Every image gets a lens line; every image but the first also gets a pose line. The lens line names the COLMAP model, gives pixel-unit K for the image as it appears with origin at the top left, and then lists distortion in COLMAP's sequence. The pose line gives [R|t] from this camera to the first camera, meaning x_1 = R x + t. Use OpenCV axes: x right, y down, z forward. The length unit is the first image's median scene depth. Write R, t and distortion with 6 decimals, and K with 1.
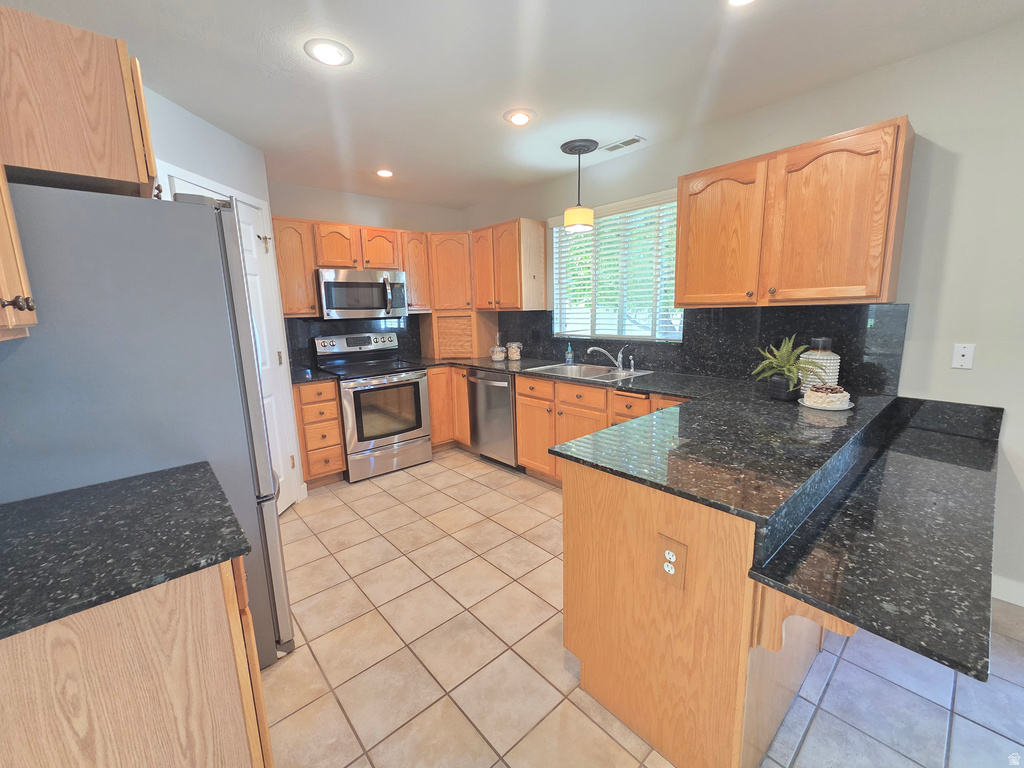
lens RADIAL K [[420.0, 0, 513.3], [0, 420.0, 382.1], [0, 0, 1]] dist [0.001537, 0.001189]
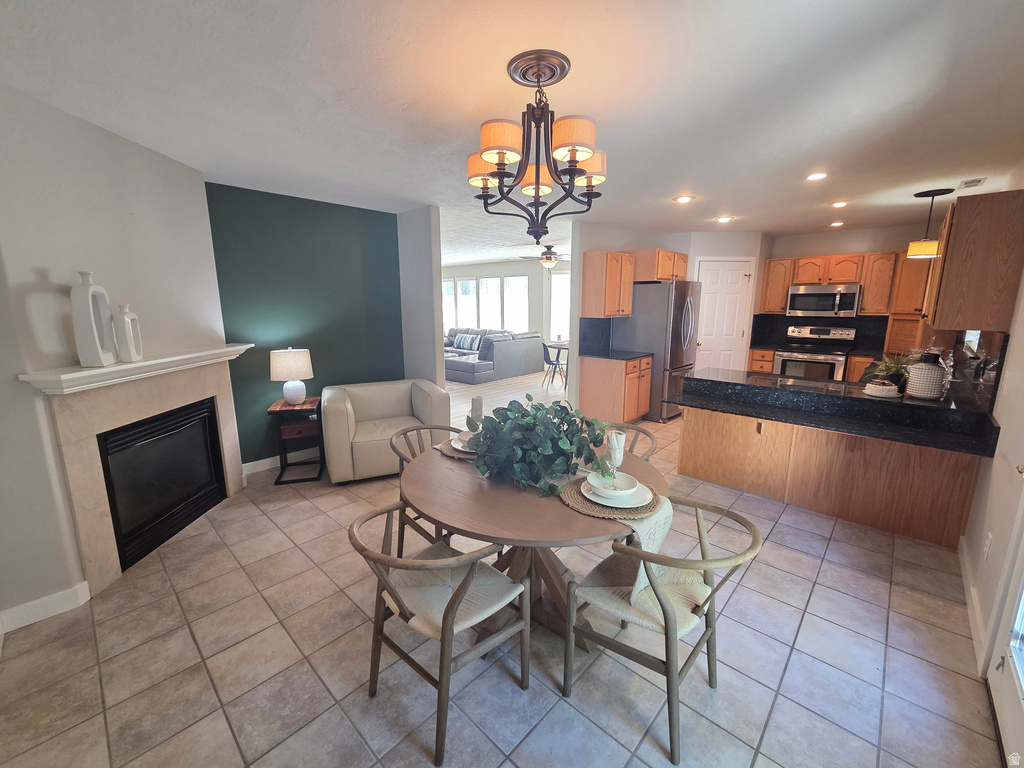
lens RADIAL K [[420.0, 0, 509.4], [0, 420.0, 381.7], [0, 0, 1]] dist [0.001537, 0.001189]
pose [[0.092239, 0.213618, -0.972553, 1.398733], [-0.174330, 0.965096, 0.195446, -0.033700], [0.980358, 0.151518, 0.126260, -0.336146]]
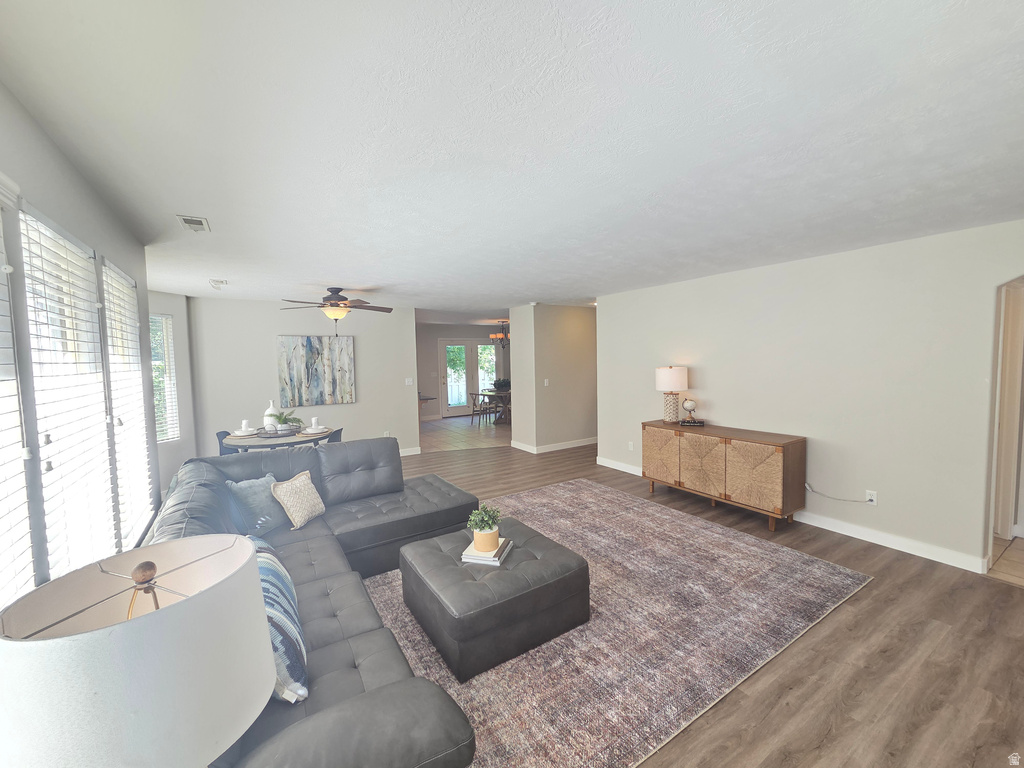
lens RADIAL K [[420.0, 0, 510.6], [0, 420.0, 382.4], [0, 0, 1]] dist [0.001537, 0.001189]
pose [[0.156229, -0.038699, 0.986963, -2.733845], [0.186271, 0.982457, 0.009037, 0.133673], [-0.969998, 0.182431, 0.160696, -0.813690]]
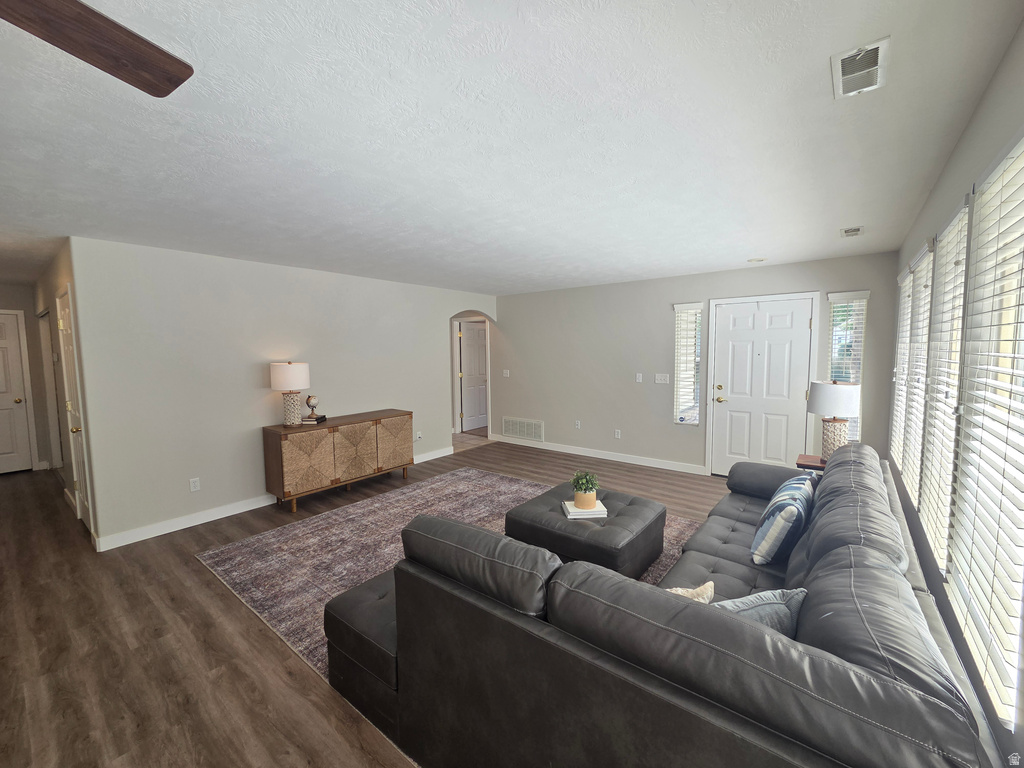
lens RADIAL K [[420.0, 0, 511.2], [0, 420.0, 379.1], [0, 0, 1]] dist [0.001537, 0.001189]
pose [[-0.983247, 0.049260, -0.175496, -1.471769], [0.005101, 0.969851, 0.243644, -0.088527], [0.182207, 0.238667, -0.953855, 0.376482]]
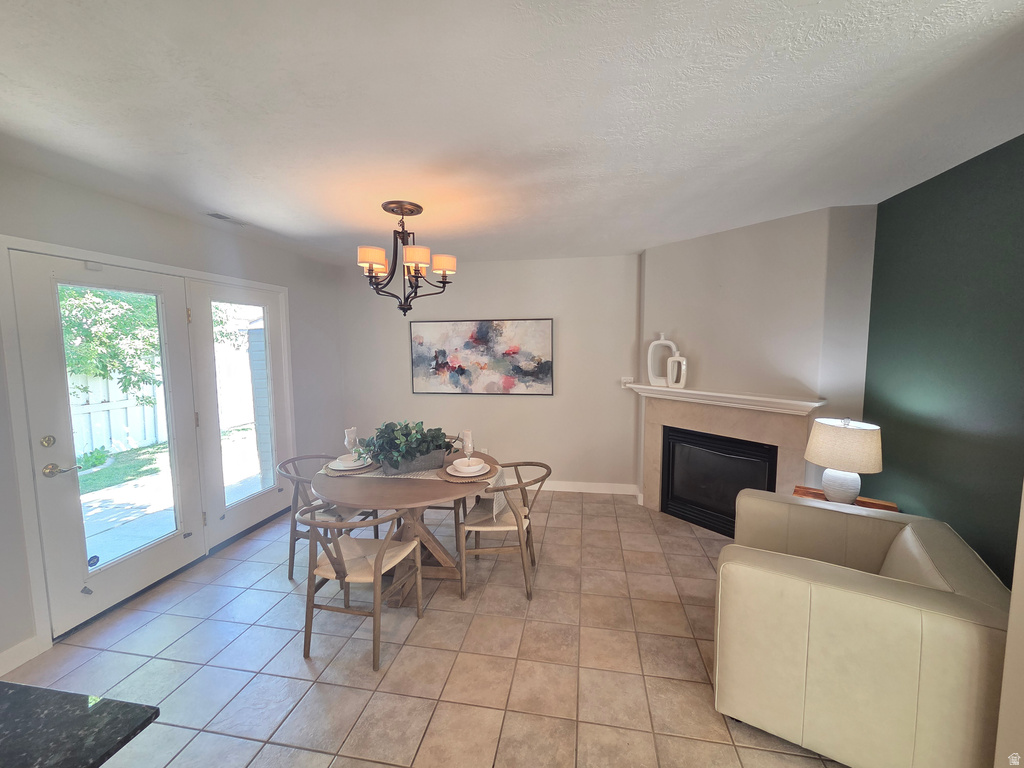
lens RADIAL K [[420.0, 0, 509.0], [0, 420.0, 385.9], [0, 0, 1]] dist [0.001537, 0.001189]
pose [[-0.616176, -0.049077, 0.786078, -0.151799], [0.157142, 0.970329, 0.183758, -0.097922], [-0.771773, 0.236753, -0.590182, 0.168806]]
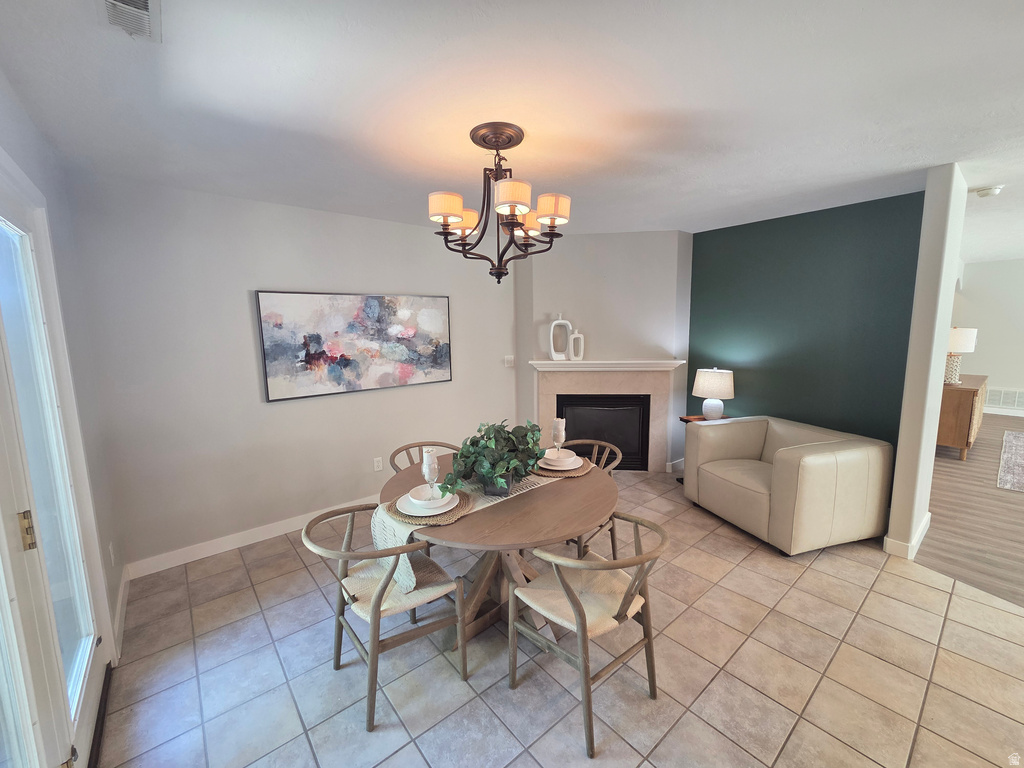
lens RADIAL K [[420.0, 0, 514.2], [0, 420.0, 381.6], [0, 0, 1]] dist [0.001537, 0.001189]
pose [[-0.998671, 0.038519, 0.034248, 0.692899], [0.047074, 0.952244, 0.301686, -0.169885], [-0.020992, 0.302898, -0.952792, 0.486368]]
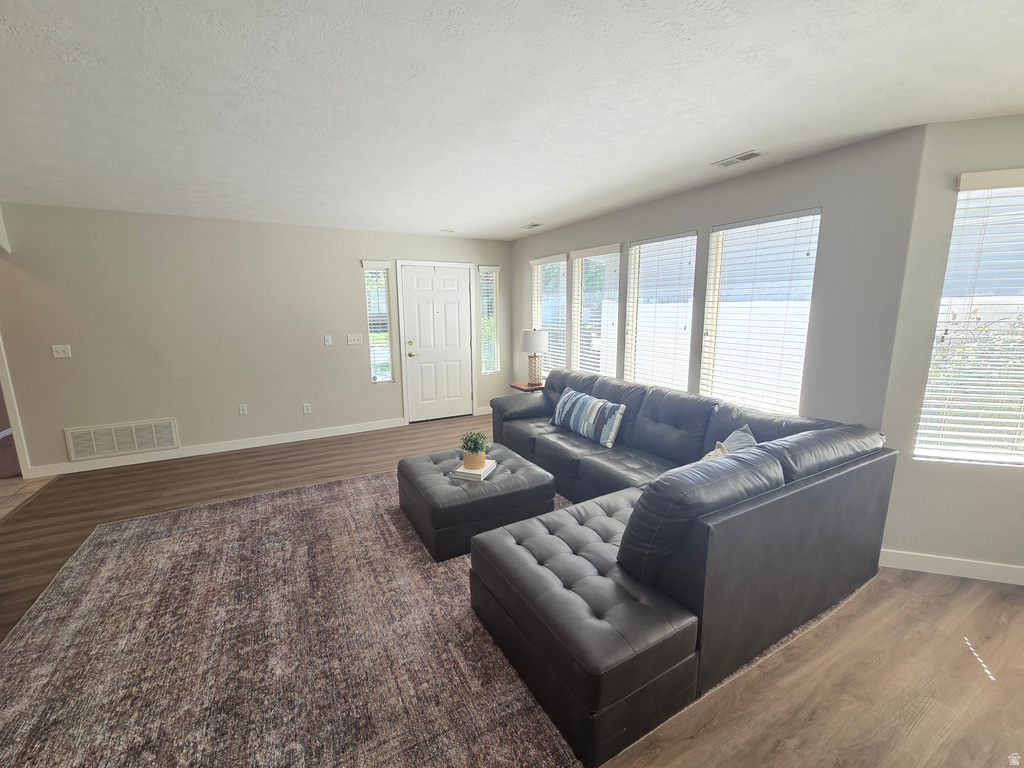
lens RADIAL K [[420.0, 0, 510.6], [0, 420.0, 378.6], [0, 0, 1]] dist [0.001537, 0.001189]
pose [[-0.219138, 0.193839, -0.956245, -0.873853], [-0.156373, 0.960421, 0.230520, 0.018831], [0.963081, 0.200047, -0.180154, -0.307996]]
